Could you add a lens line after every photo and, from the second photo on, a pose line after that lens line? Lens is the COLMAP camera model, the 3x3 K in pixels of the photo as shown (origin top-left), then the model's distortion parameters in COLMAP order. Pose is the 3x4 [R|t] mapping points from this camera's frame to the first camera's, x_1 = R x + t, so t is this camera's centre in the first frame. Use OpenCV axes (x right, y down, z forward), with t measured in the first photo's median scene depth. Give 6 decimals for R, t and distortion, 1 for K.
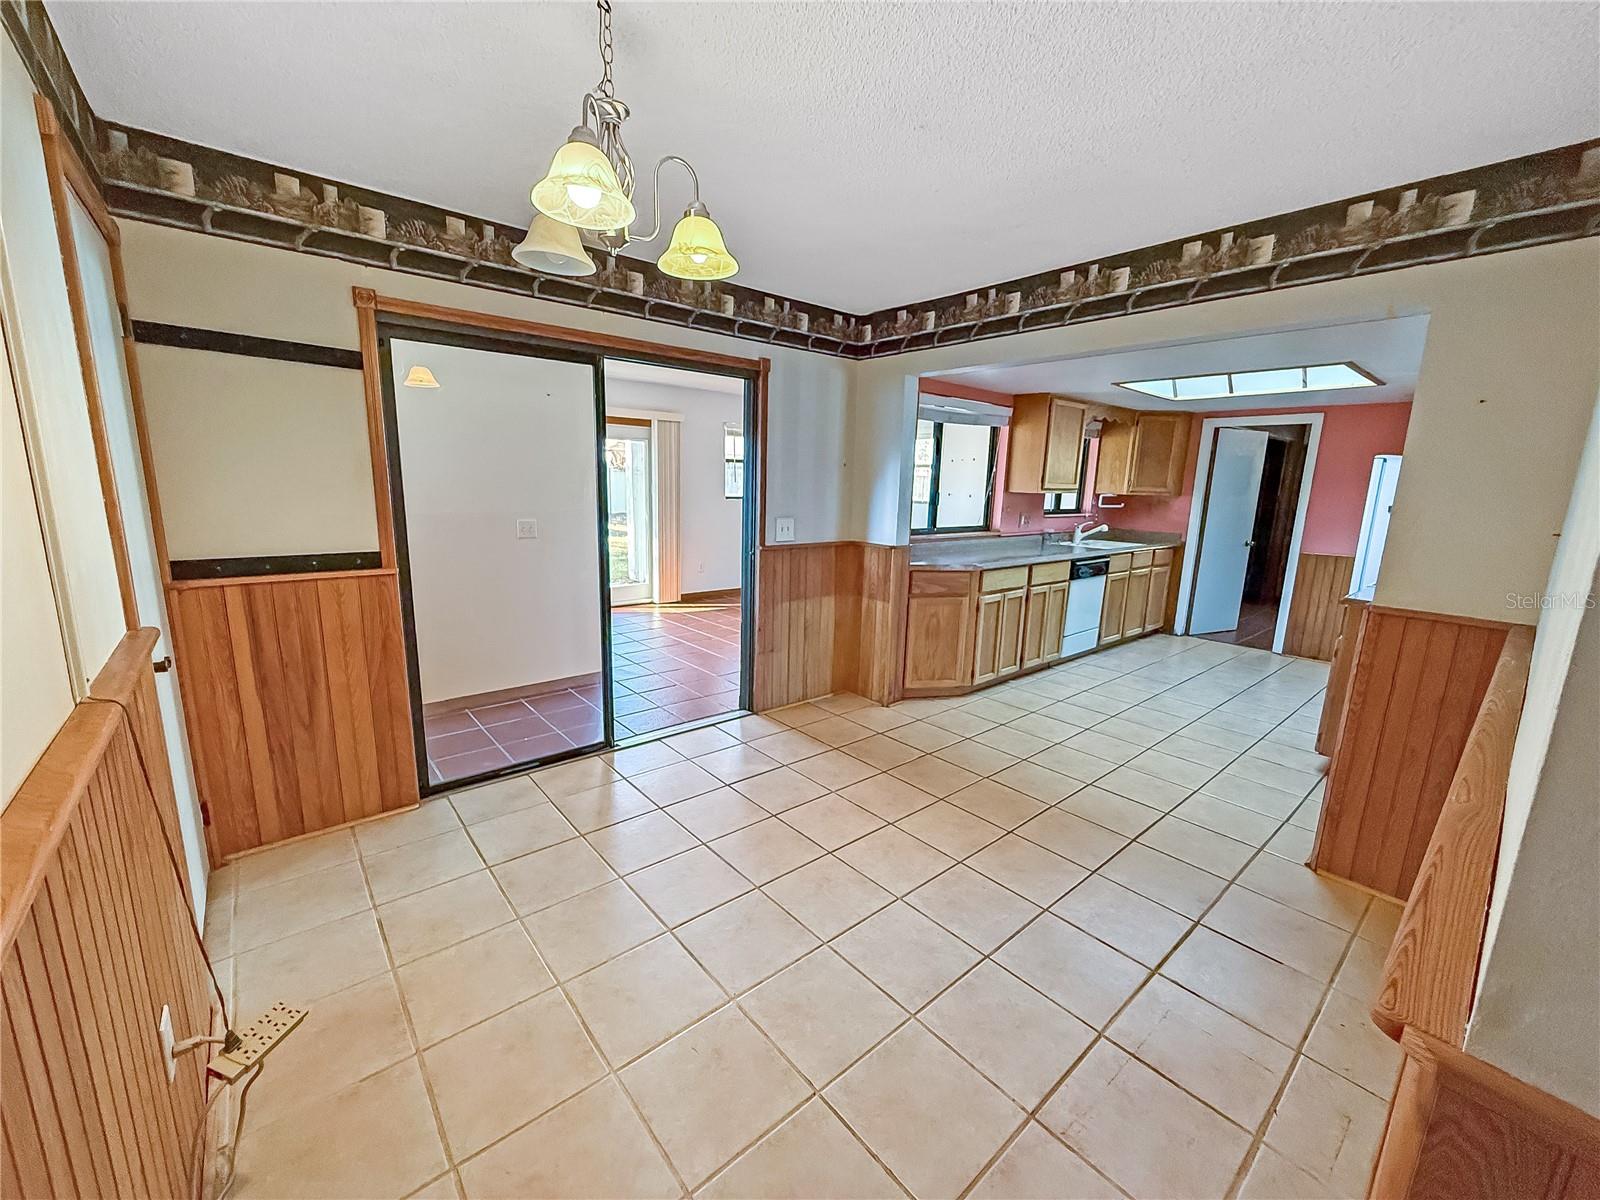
lens RADIAL K [[640.0, 0, 797.9], [0, 640.0, 602.0], [0, 0, 1]] dist [-0.001757, 0.000051]
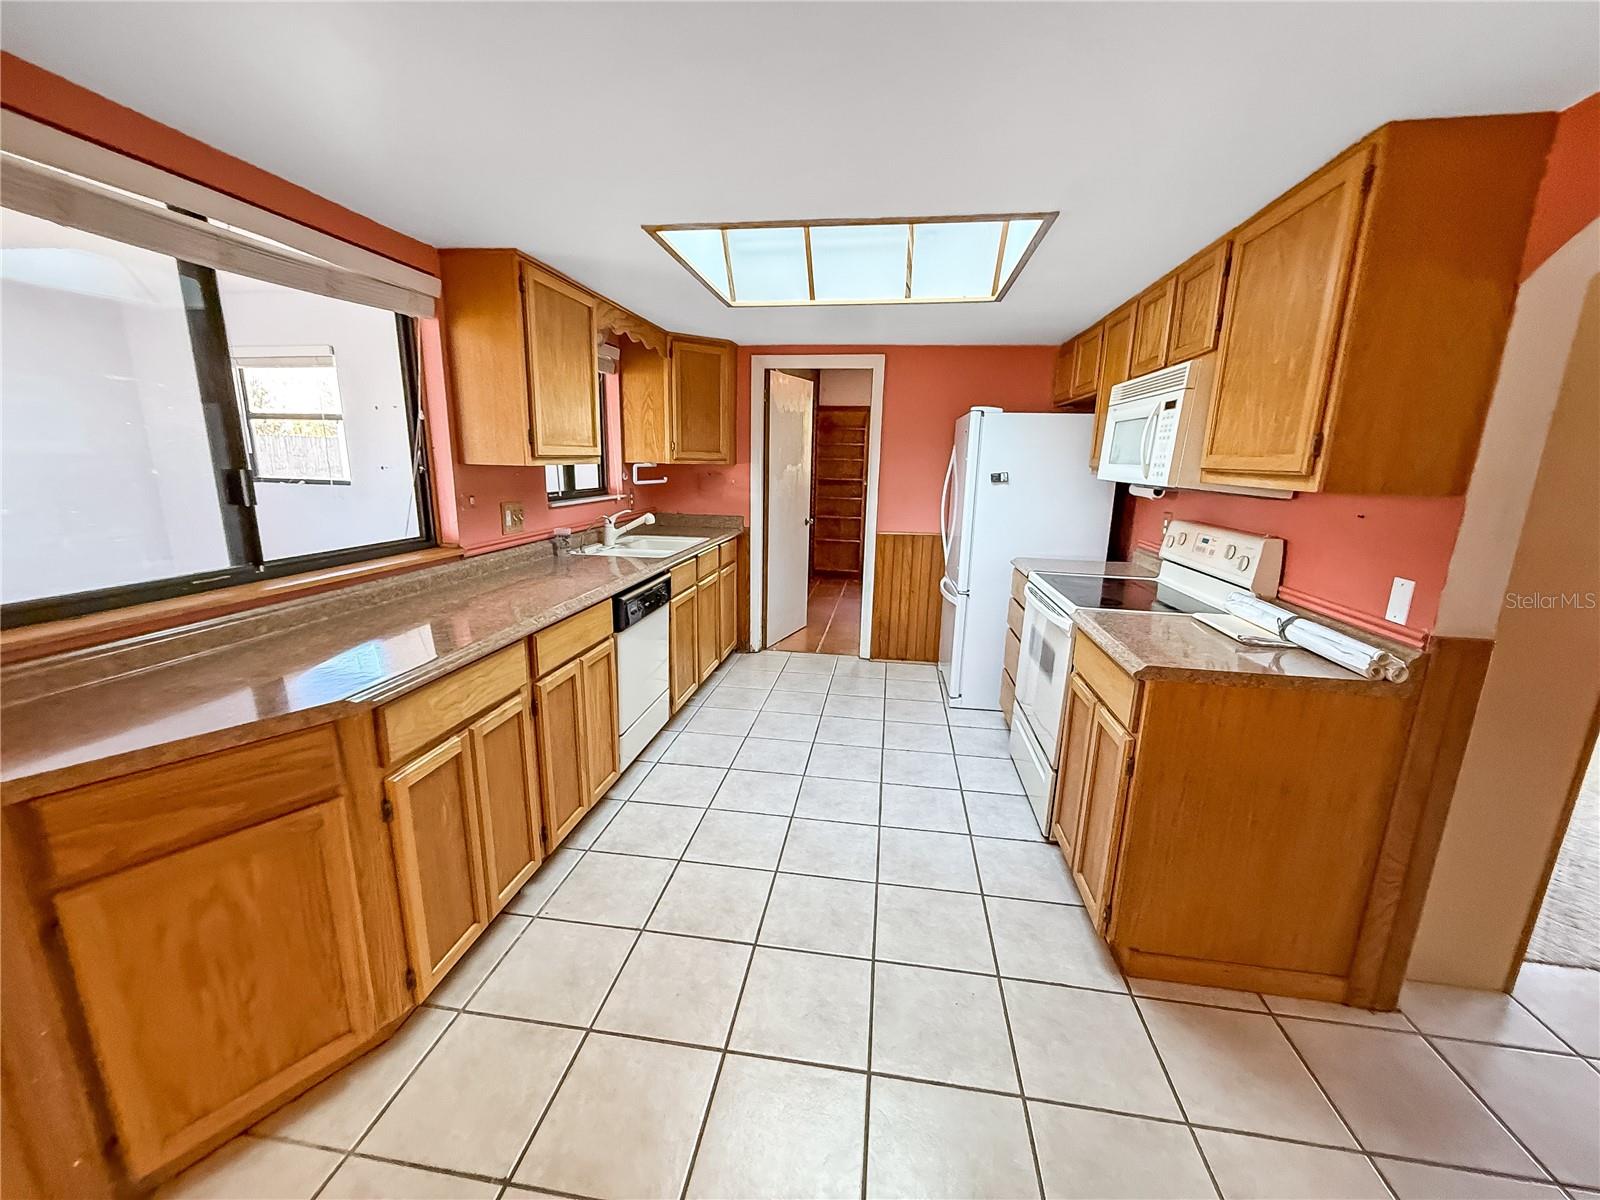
lens RADIAL K [[640.0, 0, 798.7], [0, 640.0, 600.5], [0, 0, 1]] dist [-0.001757, 0.000051]
pose [[0.753772, -0.155296, 0.638523, 0.191202], [0.124600, 0.987824, 0.093161, -0.082353], [-0.645215, 0.009338, 0.763944, 0.462093]]
